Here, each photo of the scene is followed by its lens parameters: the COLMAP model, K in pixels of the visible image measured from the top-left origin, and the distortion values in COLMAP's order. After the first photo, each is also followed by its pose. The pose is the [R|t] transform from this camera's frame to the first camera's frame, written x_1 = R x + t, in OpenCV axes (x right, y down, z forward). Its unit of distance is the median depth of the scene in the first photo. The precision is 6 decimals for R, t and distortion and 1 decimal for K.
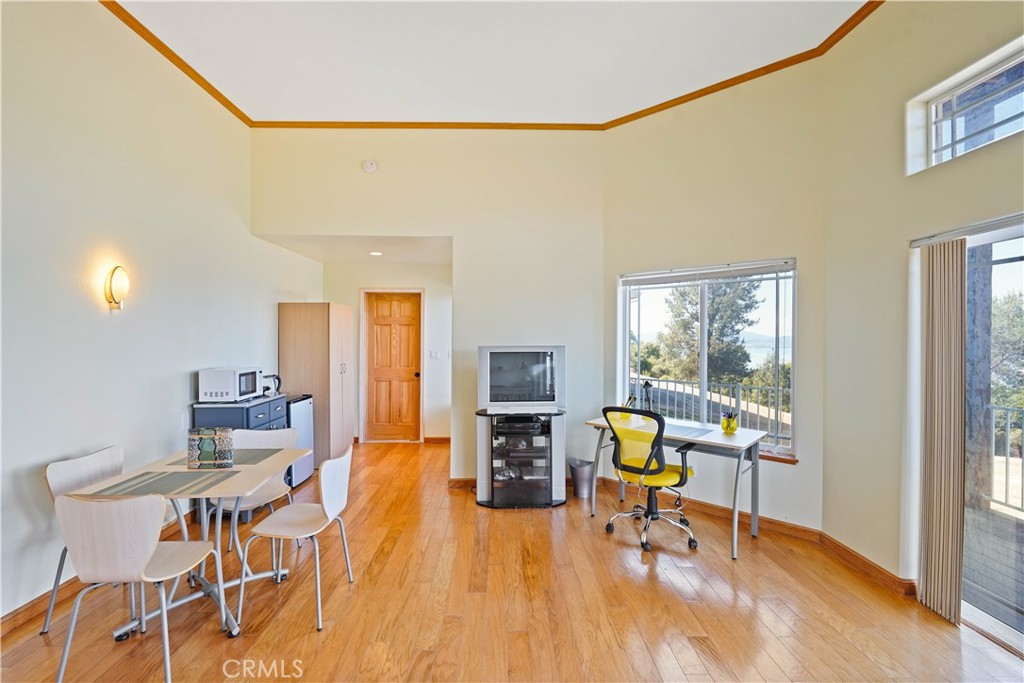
lens RADIAL K [[464.3, 0, 512.0], [0, 464.3, 341.5], [0, 0, 1]] dist [0.000376, 0.000114]
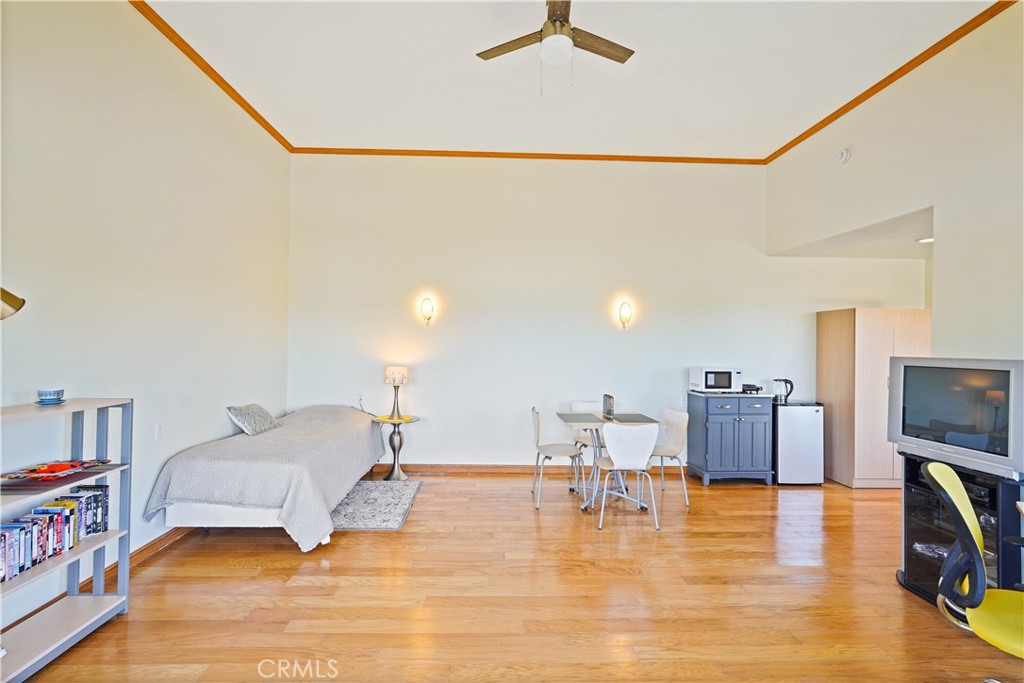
lens RADIAL K [[464.3, 0, 512.0], [0, 464.3, 341.5], [0, 0, 1]] dist [0.000376, 0.000114]
pose [[0.011672, -0.003773, -0.999925, 0.673828], [-0.018037, 0.999829, -0.003983, -0.000584], [0.999769, 0.018082, 0.011602, 0.392286]]
